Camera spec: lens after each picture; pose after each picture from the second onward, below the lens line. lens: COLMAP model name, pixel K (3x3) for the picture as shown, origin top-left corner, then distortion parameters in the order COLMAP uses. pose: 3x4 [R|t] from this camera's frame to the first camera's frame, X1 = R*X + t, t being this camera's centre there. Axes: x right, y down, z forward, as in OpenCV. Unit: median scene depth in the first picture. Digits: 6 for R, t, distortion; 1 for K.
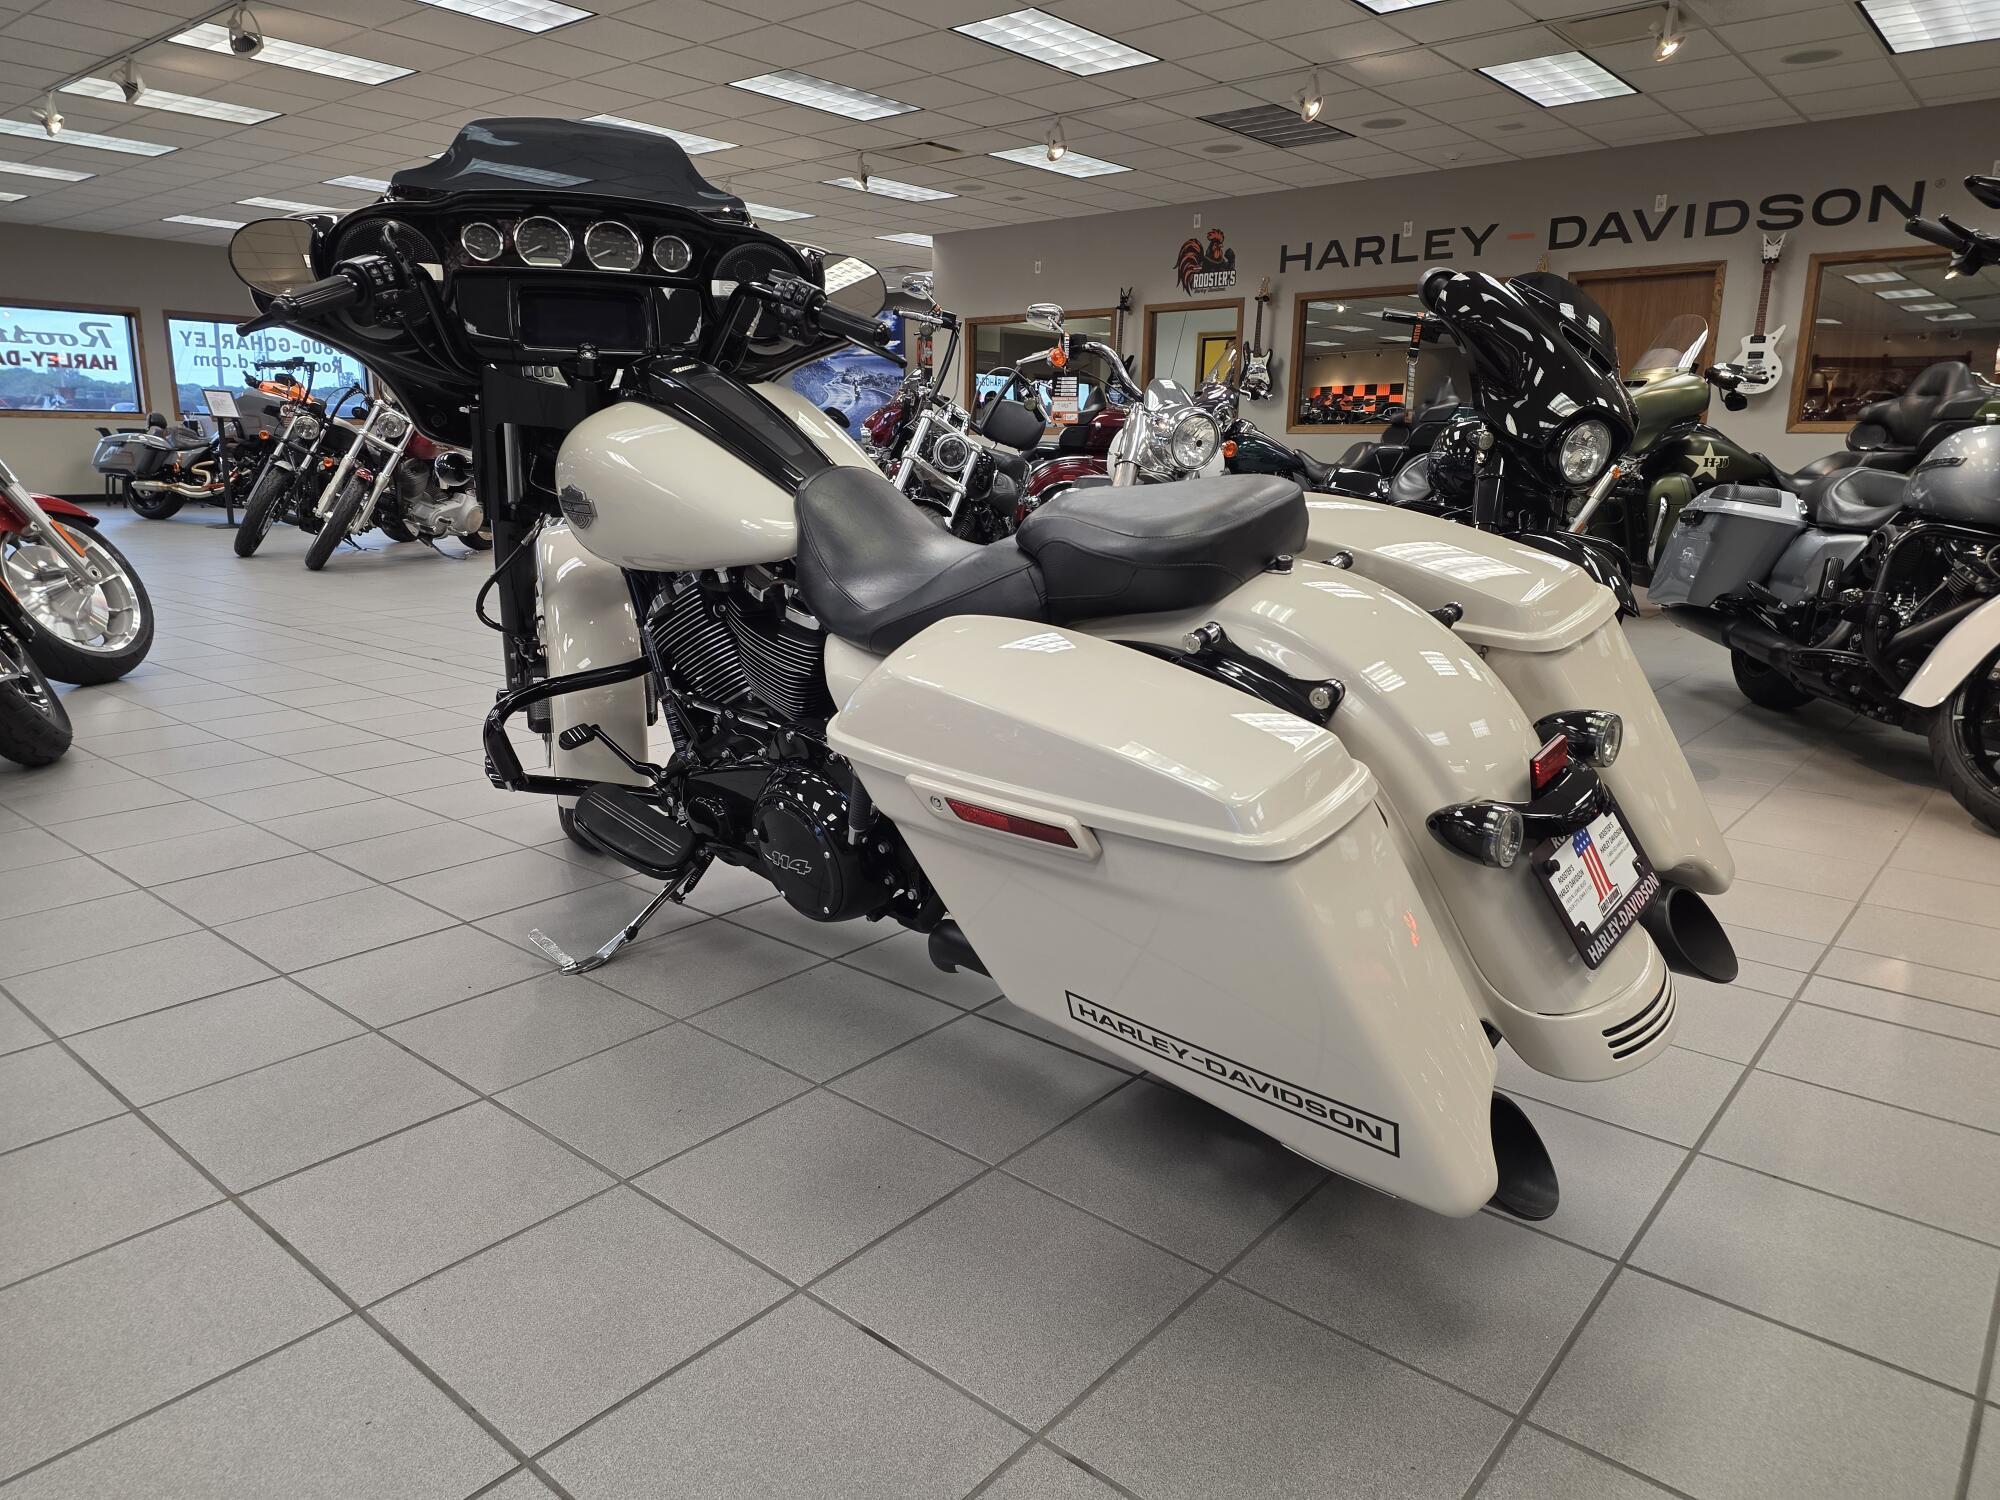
lens RADIAL K [[1326.2, 0, 983.2], [0, 1326.2, 726.3], [0, 0, 1]] dist [0.048537, -0.032766]
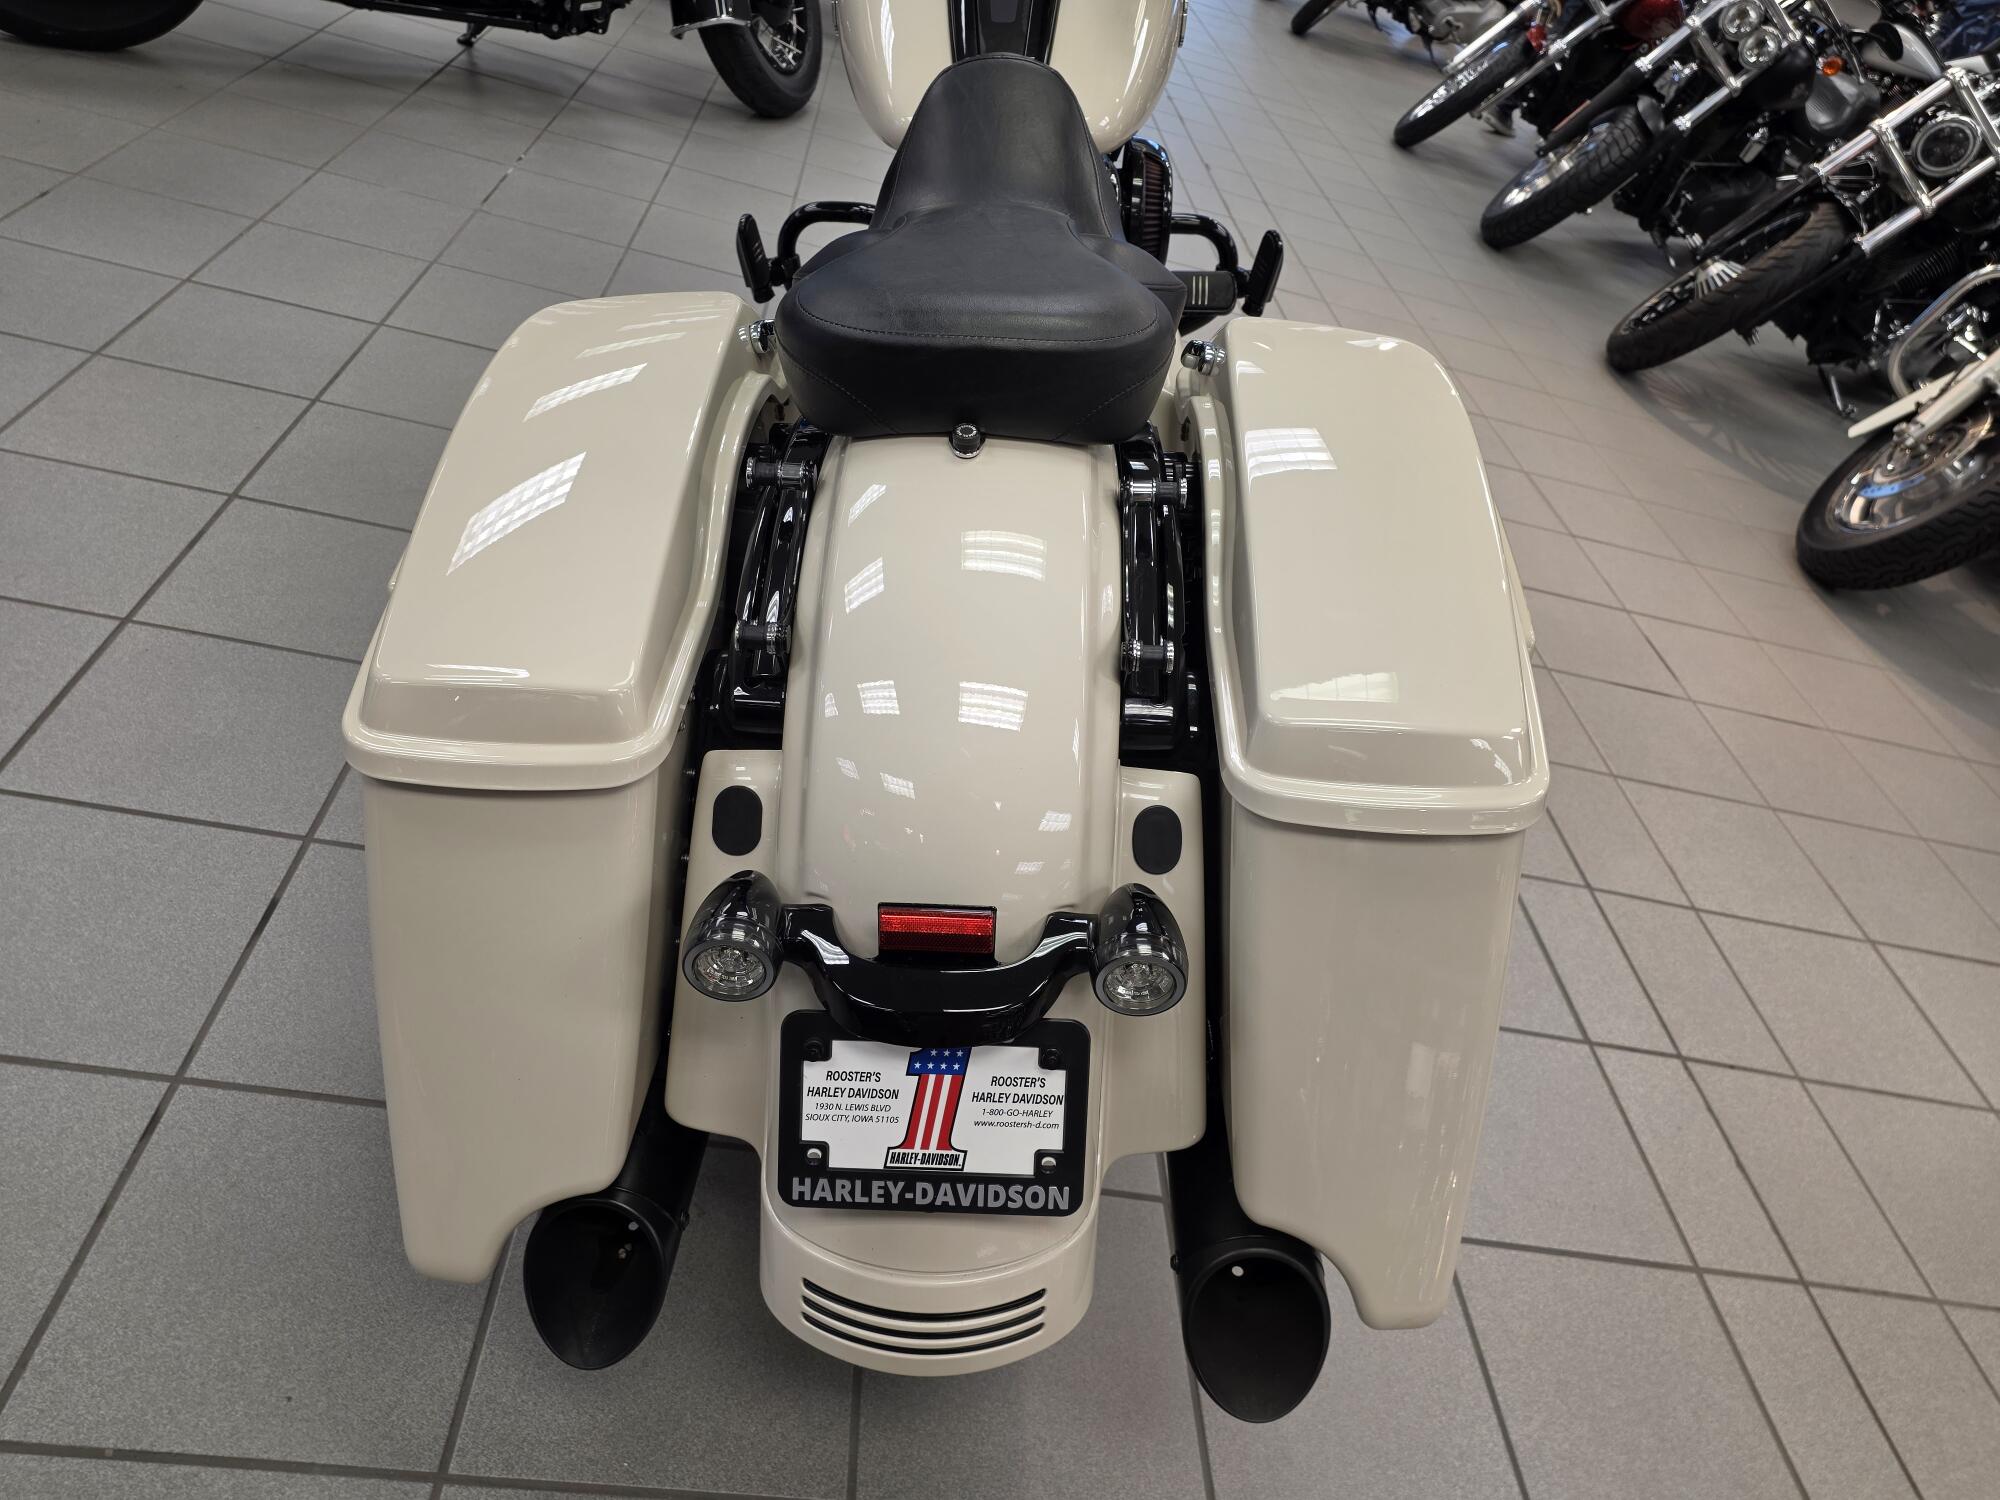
lens RADIAL K [[1326.2, 0, 1001.1], [0, 1326.2, 735.9], [0, 0, 1]] dist [0.048537, -0.032766]
pose [[0.655352, 0.582374, -0.480993, 0.107492], [-0.393588, 0.806816, 0.440609, -0.050267], [0.644672, -0.099441, 0.757964, 0.091260]]
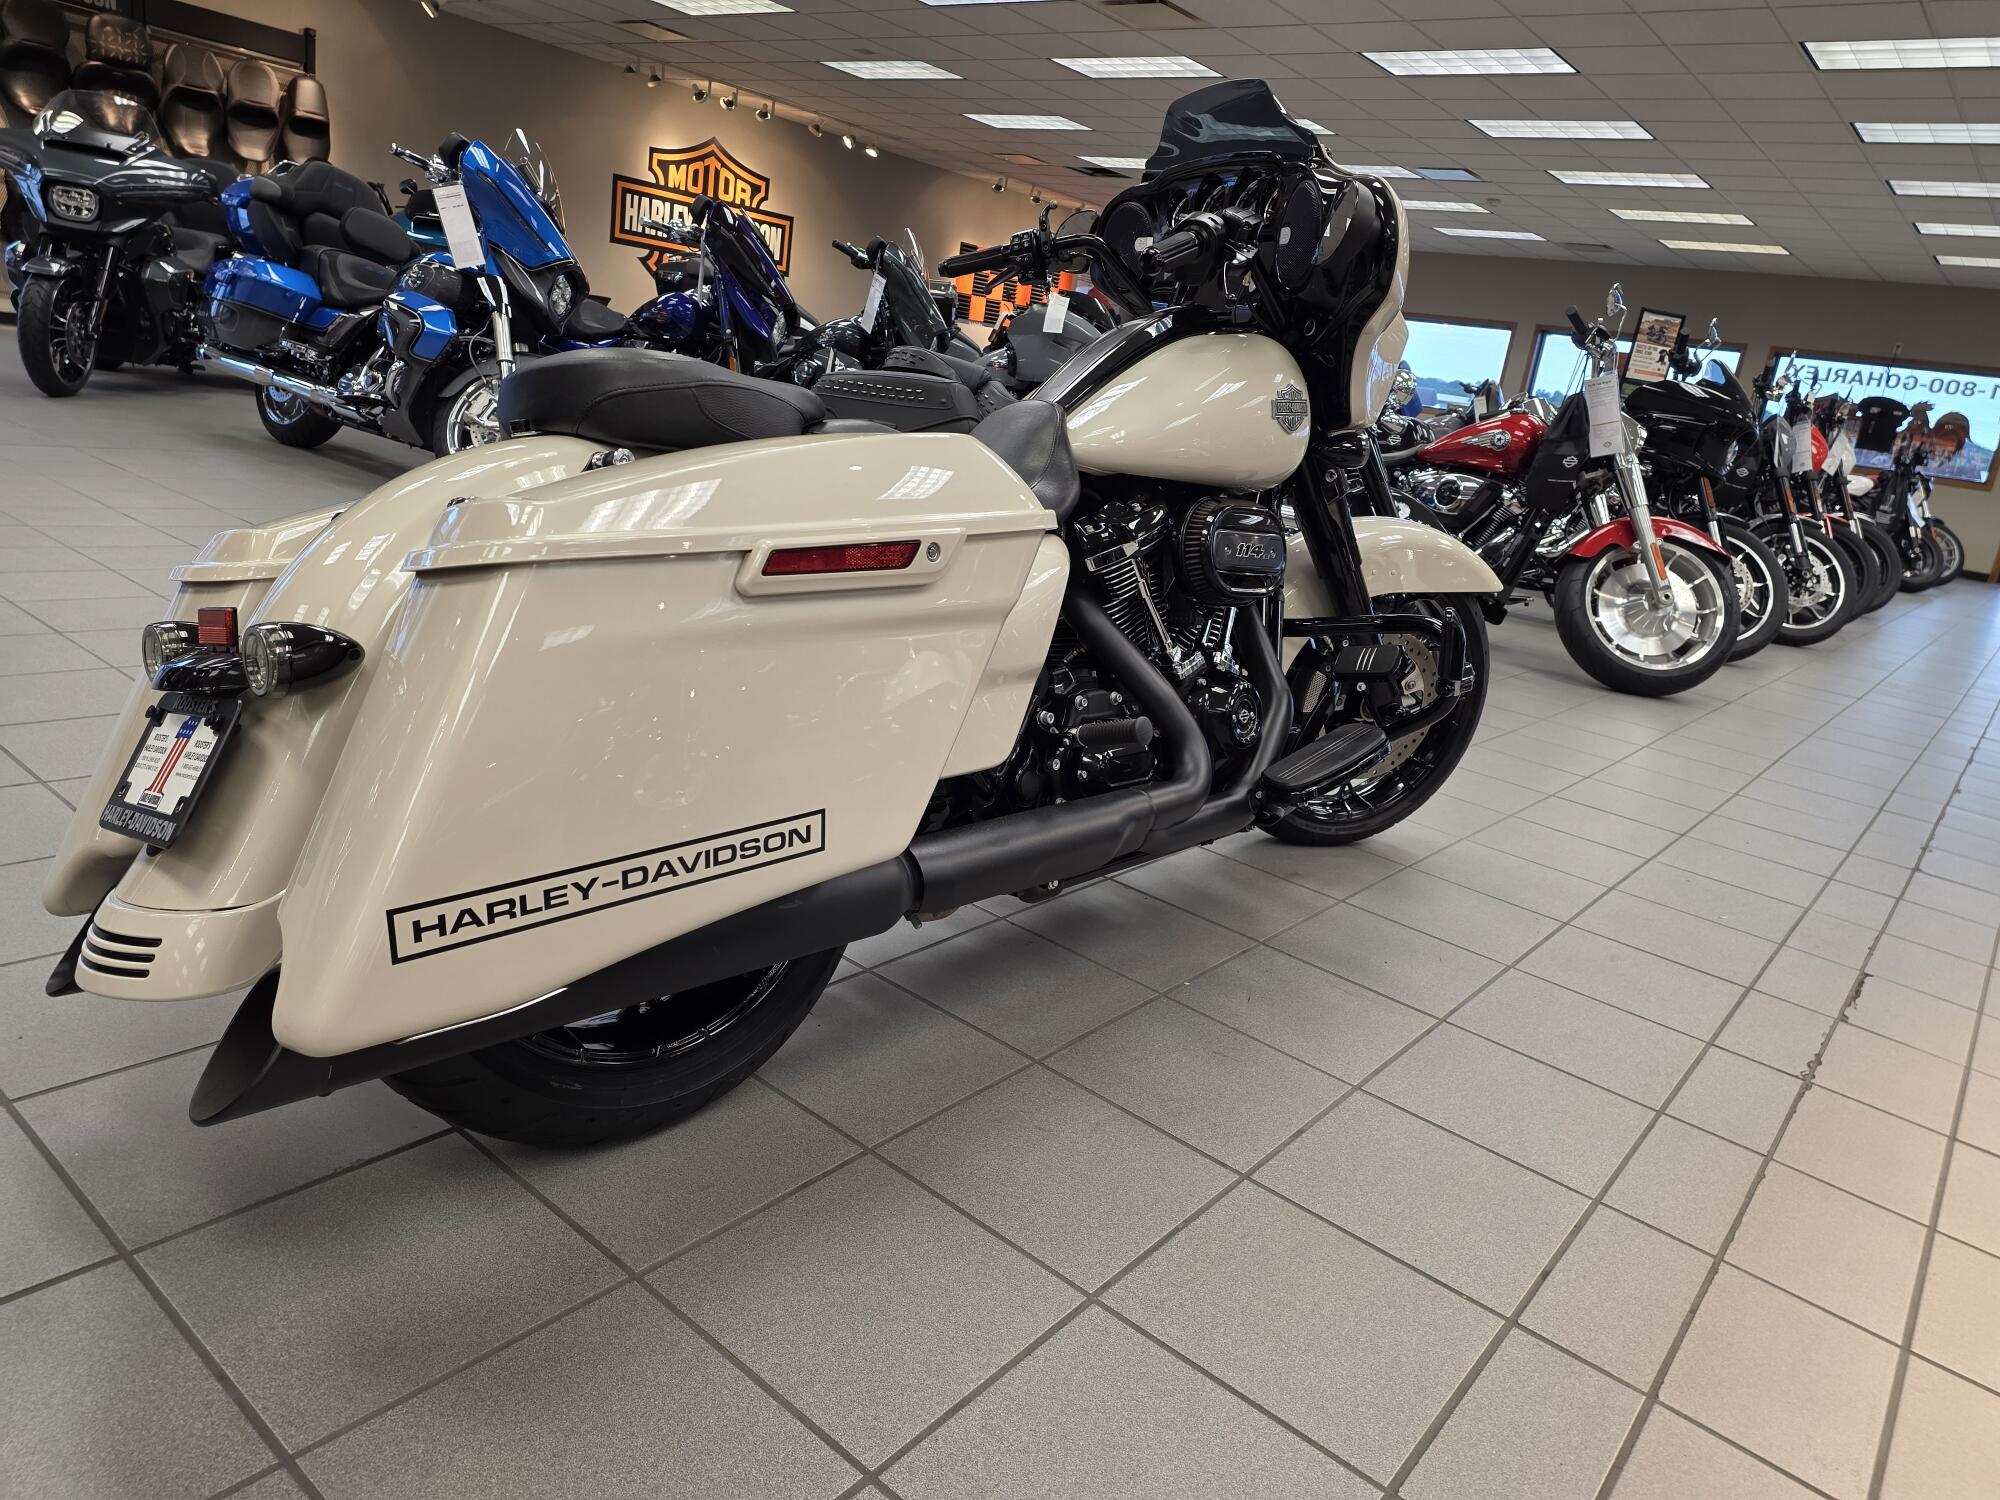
lens RADIAL K [[1326.2, 0, 1013.1], [0, 1326.2, 735.2], [0, 0, 1]] dist [0.048537, -0.032766]
pose [[0.025766, 0.257582, -0.965913, 0.203269], [-0.340805, 0.910613, 0.233744, -0.045073], [0.939781, 0.323165, 0.111248, 0.222445]]
